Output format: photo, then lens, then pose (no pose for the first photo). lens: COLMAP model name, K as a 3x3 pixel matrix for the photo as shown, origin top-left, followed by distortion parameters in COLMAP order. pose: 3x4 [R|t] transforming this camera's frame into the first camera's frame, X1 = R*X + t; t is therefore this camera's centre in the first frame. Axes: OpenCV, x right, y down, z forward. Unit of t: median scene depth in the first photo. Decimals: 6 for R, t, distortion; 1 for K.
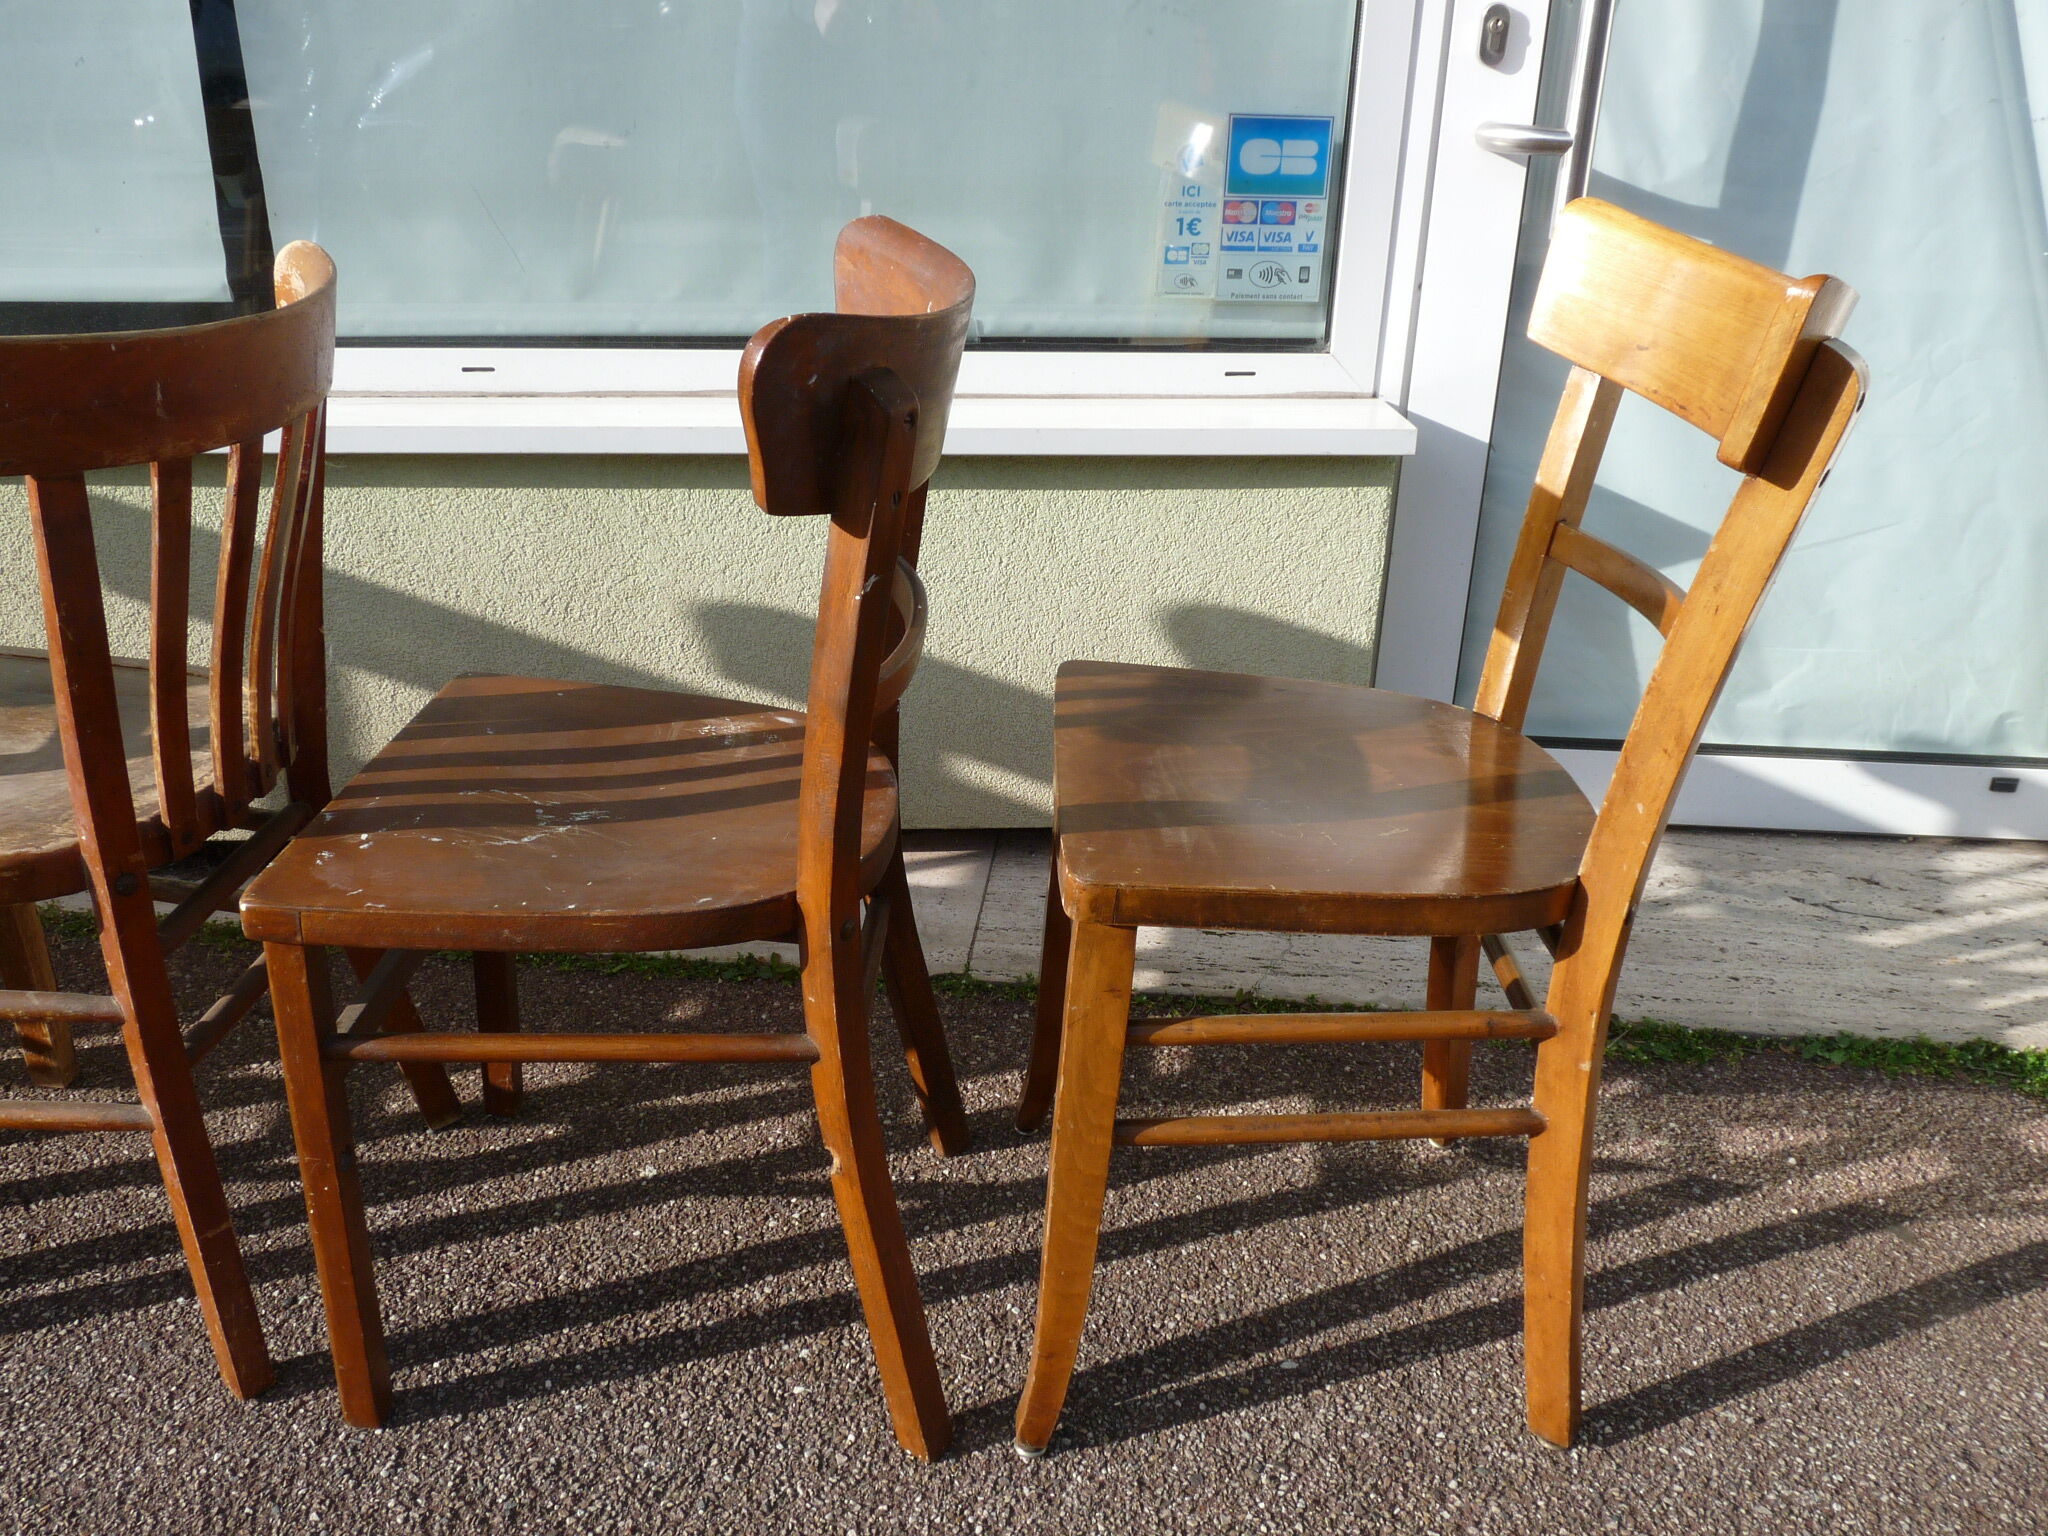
lens RADIAL K [[1639.4, 0, 1013.5], [0, 1639.4, 773.7], [0, 0, 1]] dist [-0.018236, -0.008970]
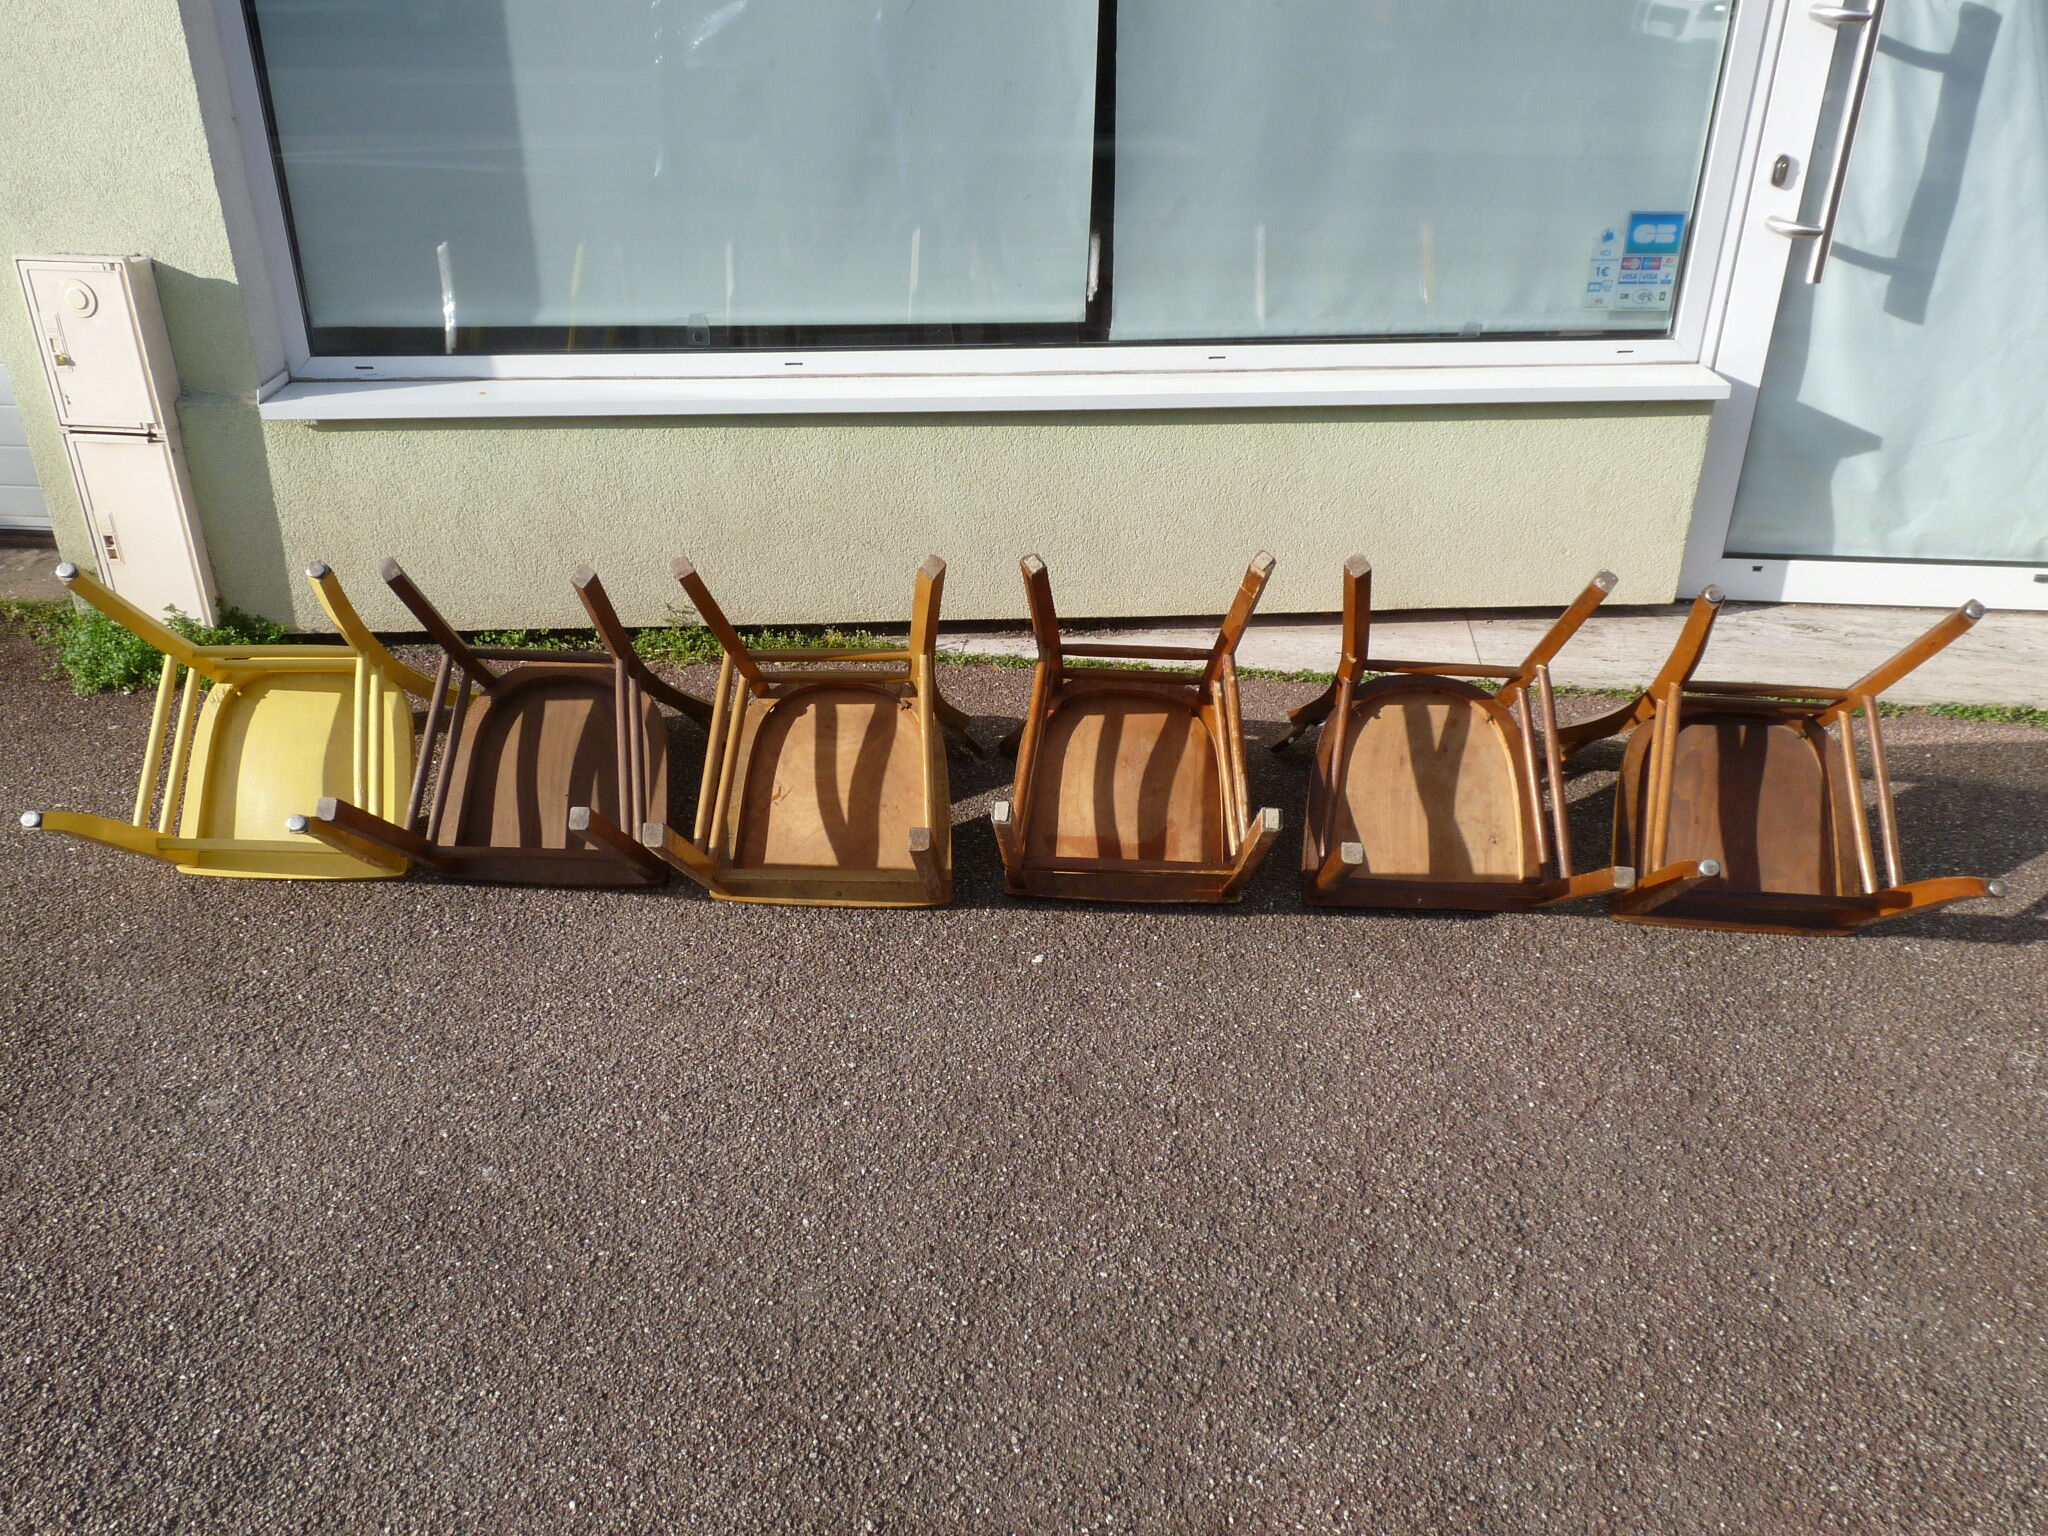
lens RADIAL K [[1639.4, 0, 1015.5], [0, 1639.4, 773.0], [0, 0, 1]] dist [-0.018236, -0.008970]
pose [[0.999713, -0.010625, -0.021460, -0.558678], [0.012420, 0.996272, 0.085364, 0.063878], [0.020473, -0.085606, 0.996119, -0.950217]]
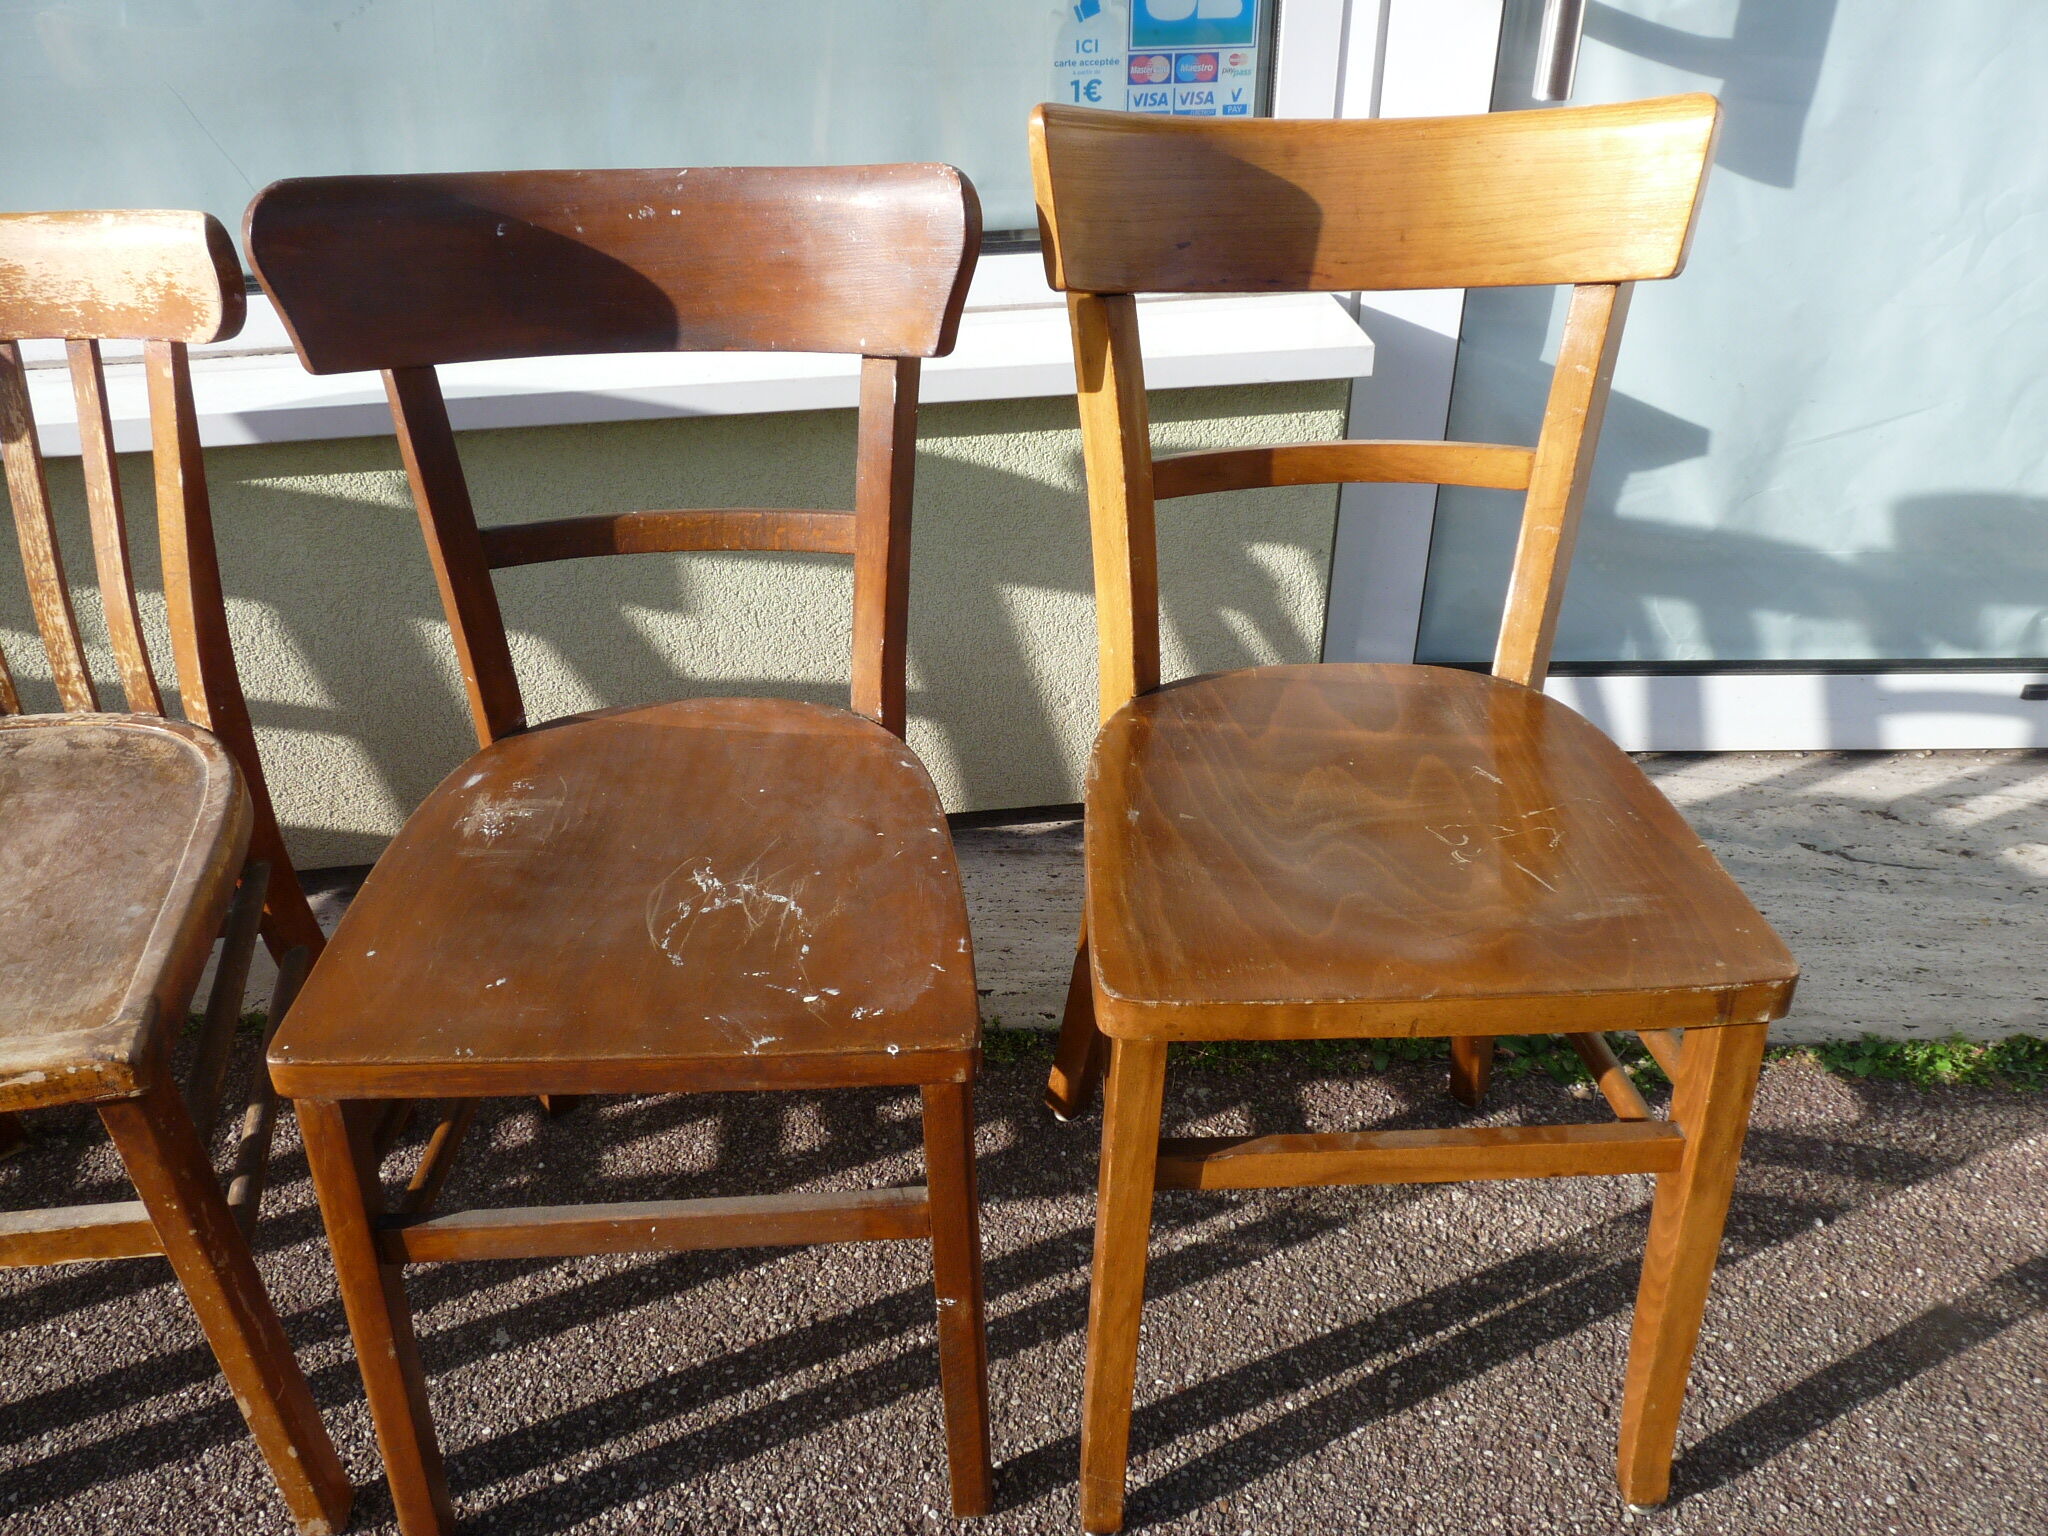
lens RADIAL K [[1639.4, 0, 1011.8], [0, 1639.4, 775.0], [0, 0, 1]] dist [-0.018236, -0.008970]
pose [[0.997981, -0.058054, 0.025764, 0.033198], [0.053236, 0.985810, 0.159200, -0.144641], [-0.034641, -0.157507, 0.986910, 0.170314]]
